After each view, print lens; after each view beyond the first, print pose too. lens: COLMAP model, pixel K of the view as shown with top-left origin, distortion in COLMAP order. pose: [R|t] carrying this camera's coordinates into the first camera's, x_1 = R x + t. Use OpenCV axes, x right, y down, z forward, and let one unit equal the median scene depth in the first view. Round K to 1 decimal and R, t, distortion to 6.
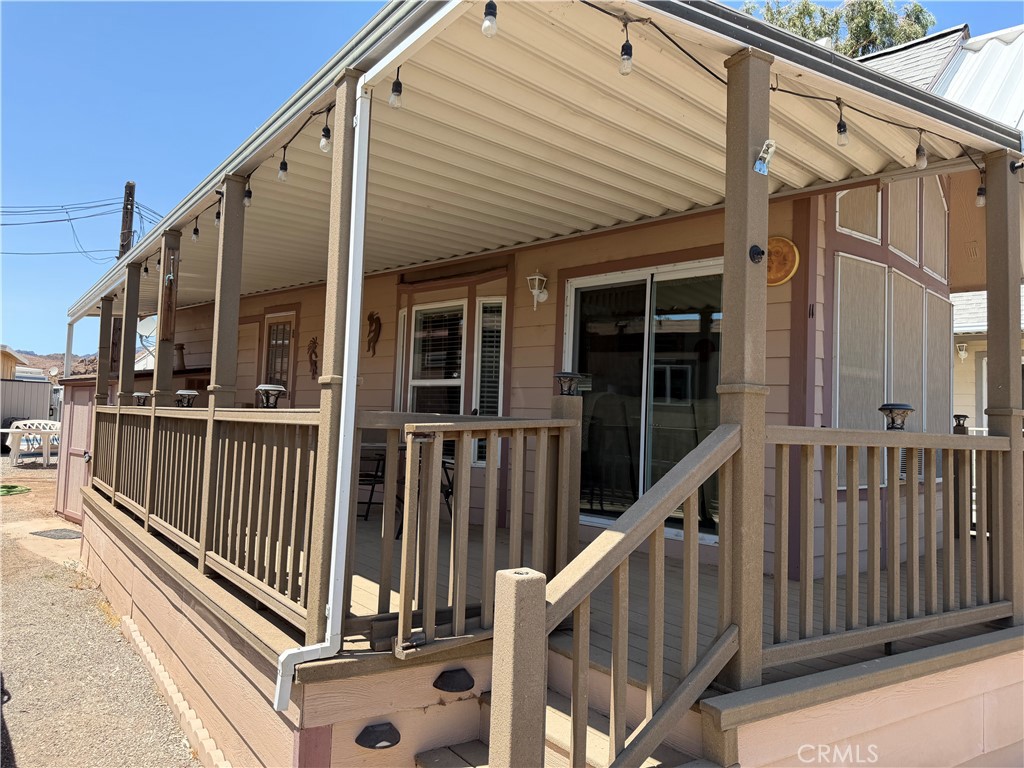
lens RADIAL K [[721.1, 0, 494.7], [0, 721.1, 382.3], [0, 0, 1]] dist [0.041138, -0.014166]
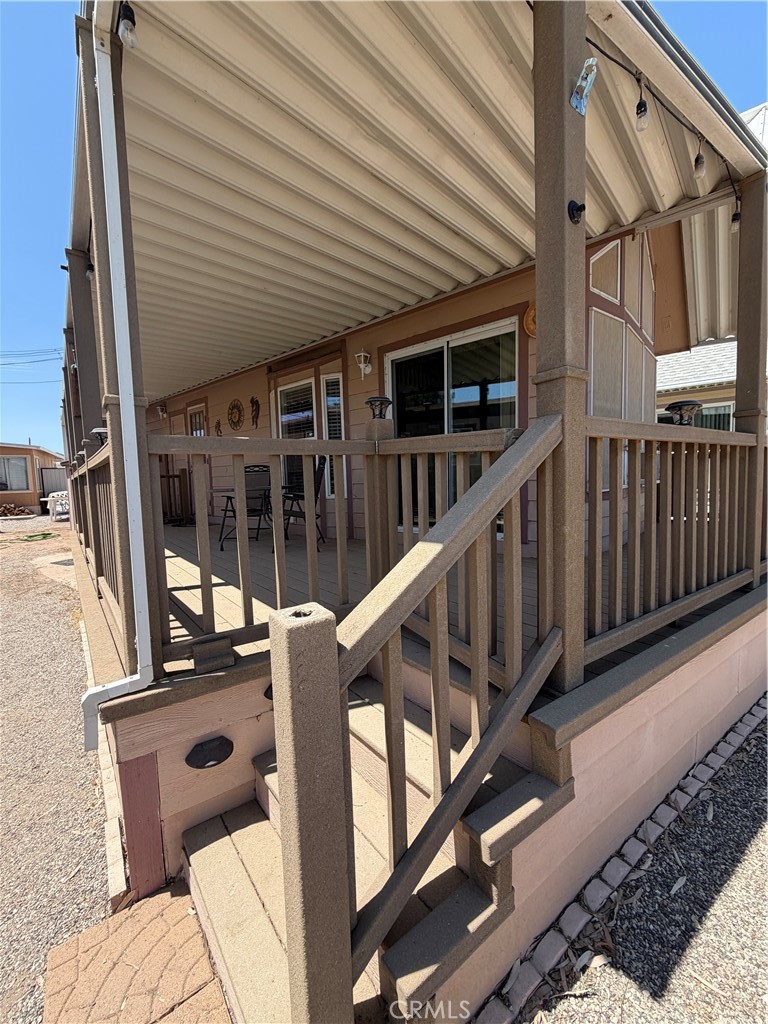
lens RADIAL K [[410.1, 0, 378.7], [0, 410.1, 509.5], [0, 0, 1]] dist [-0.000409, 0.000186]
pose [[0.996497, -0.072052, 0.042447, 0.035874], [0.065691, 0.988549, 0.135849, 0.038022], [-0.051750, -0.132584, 0.989820, 0.209962]]
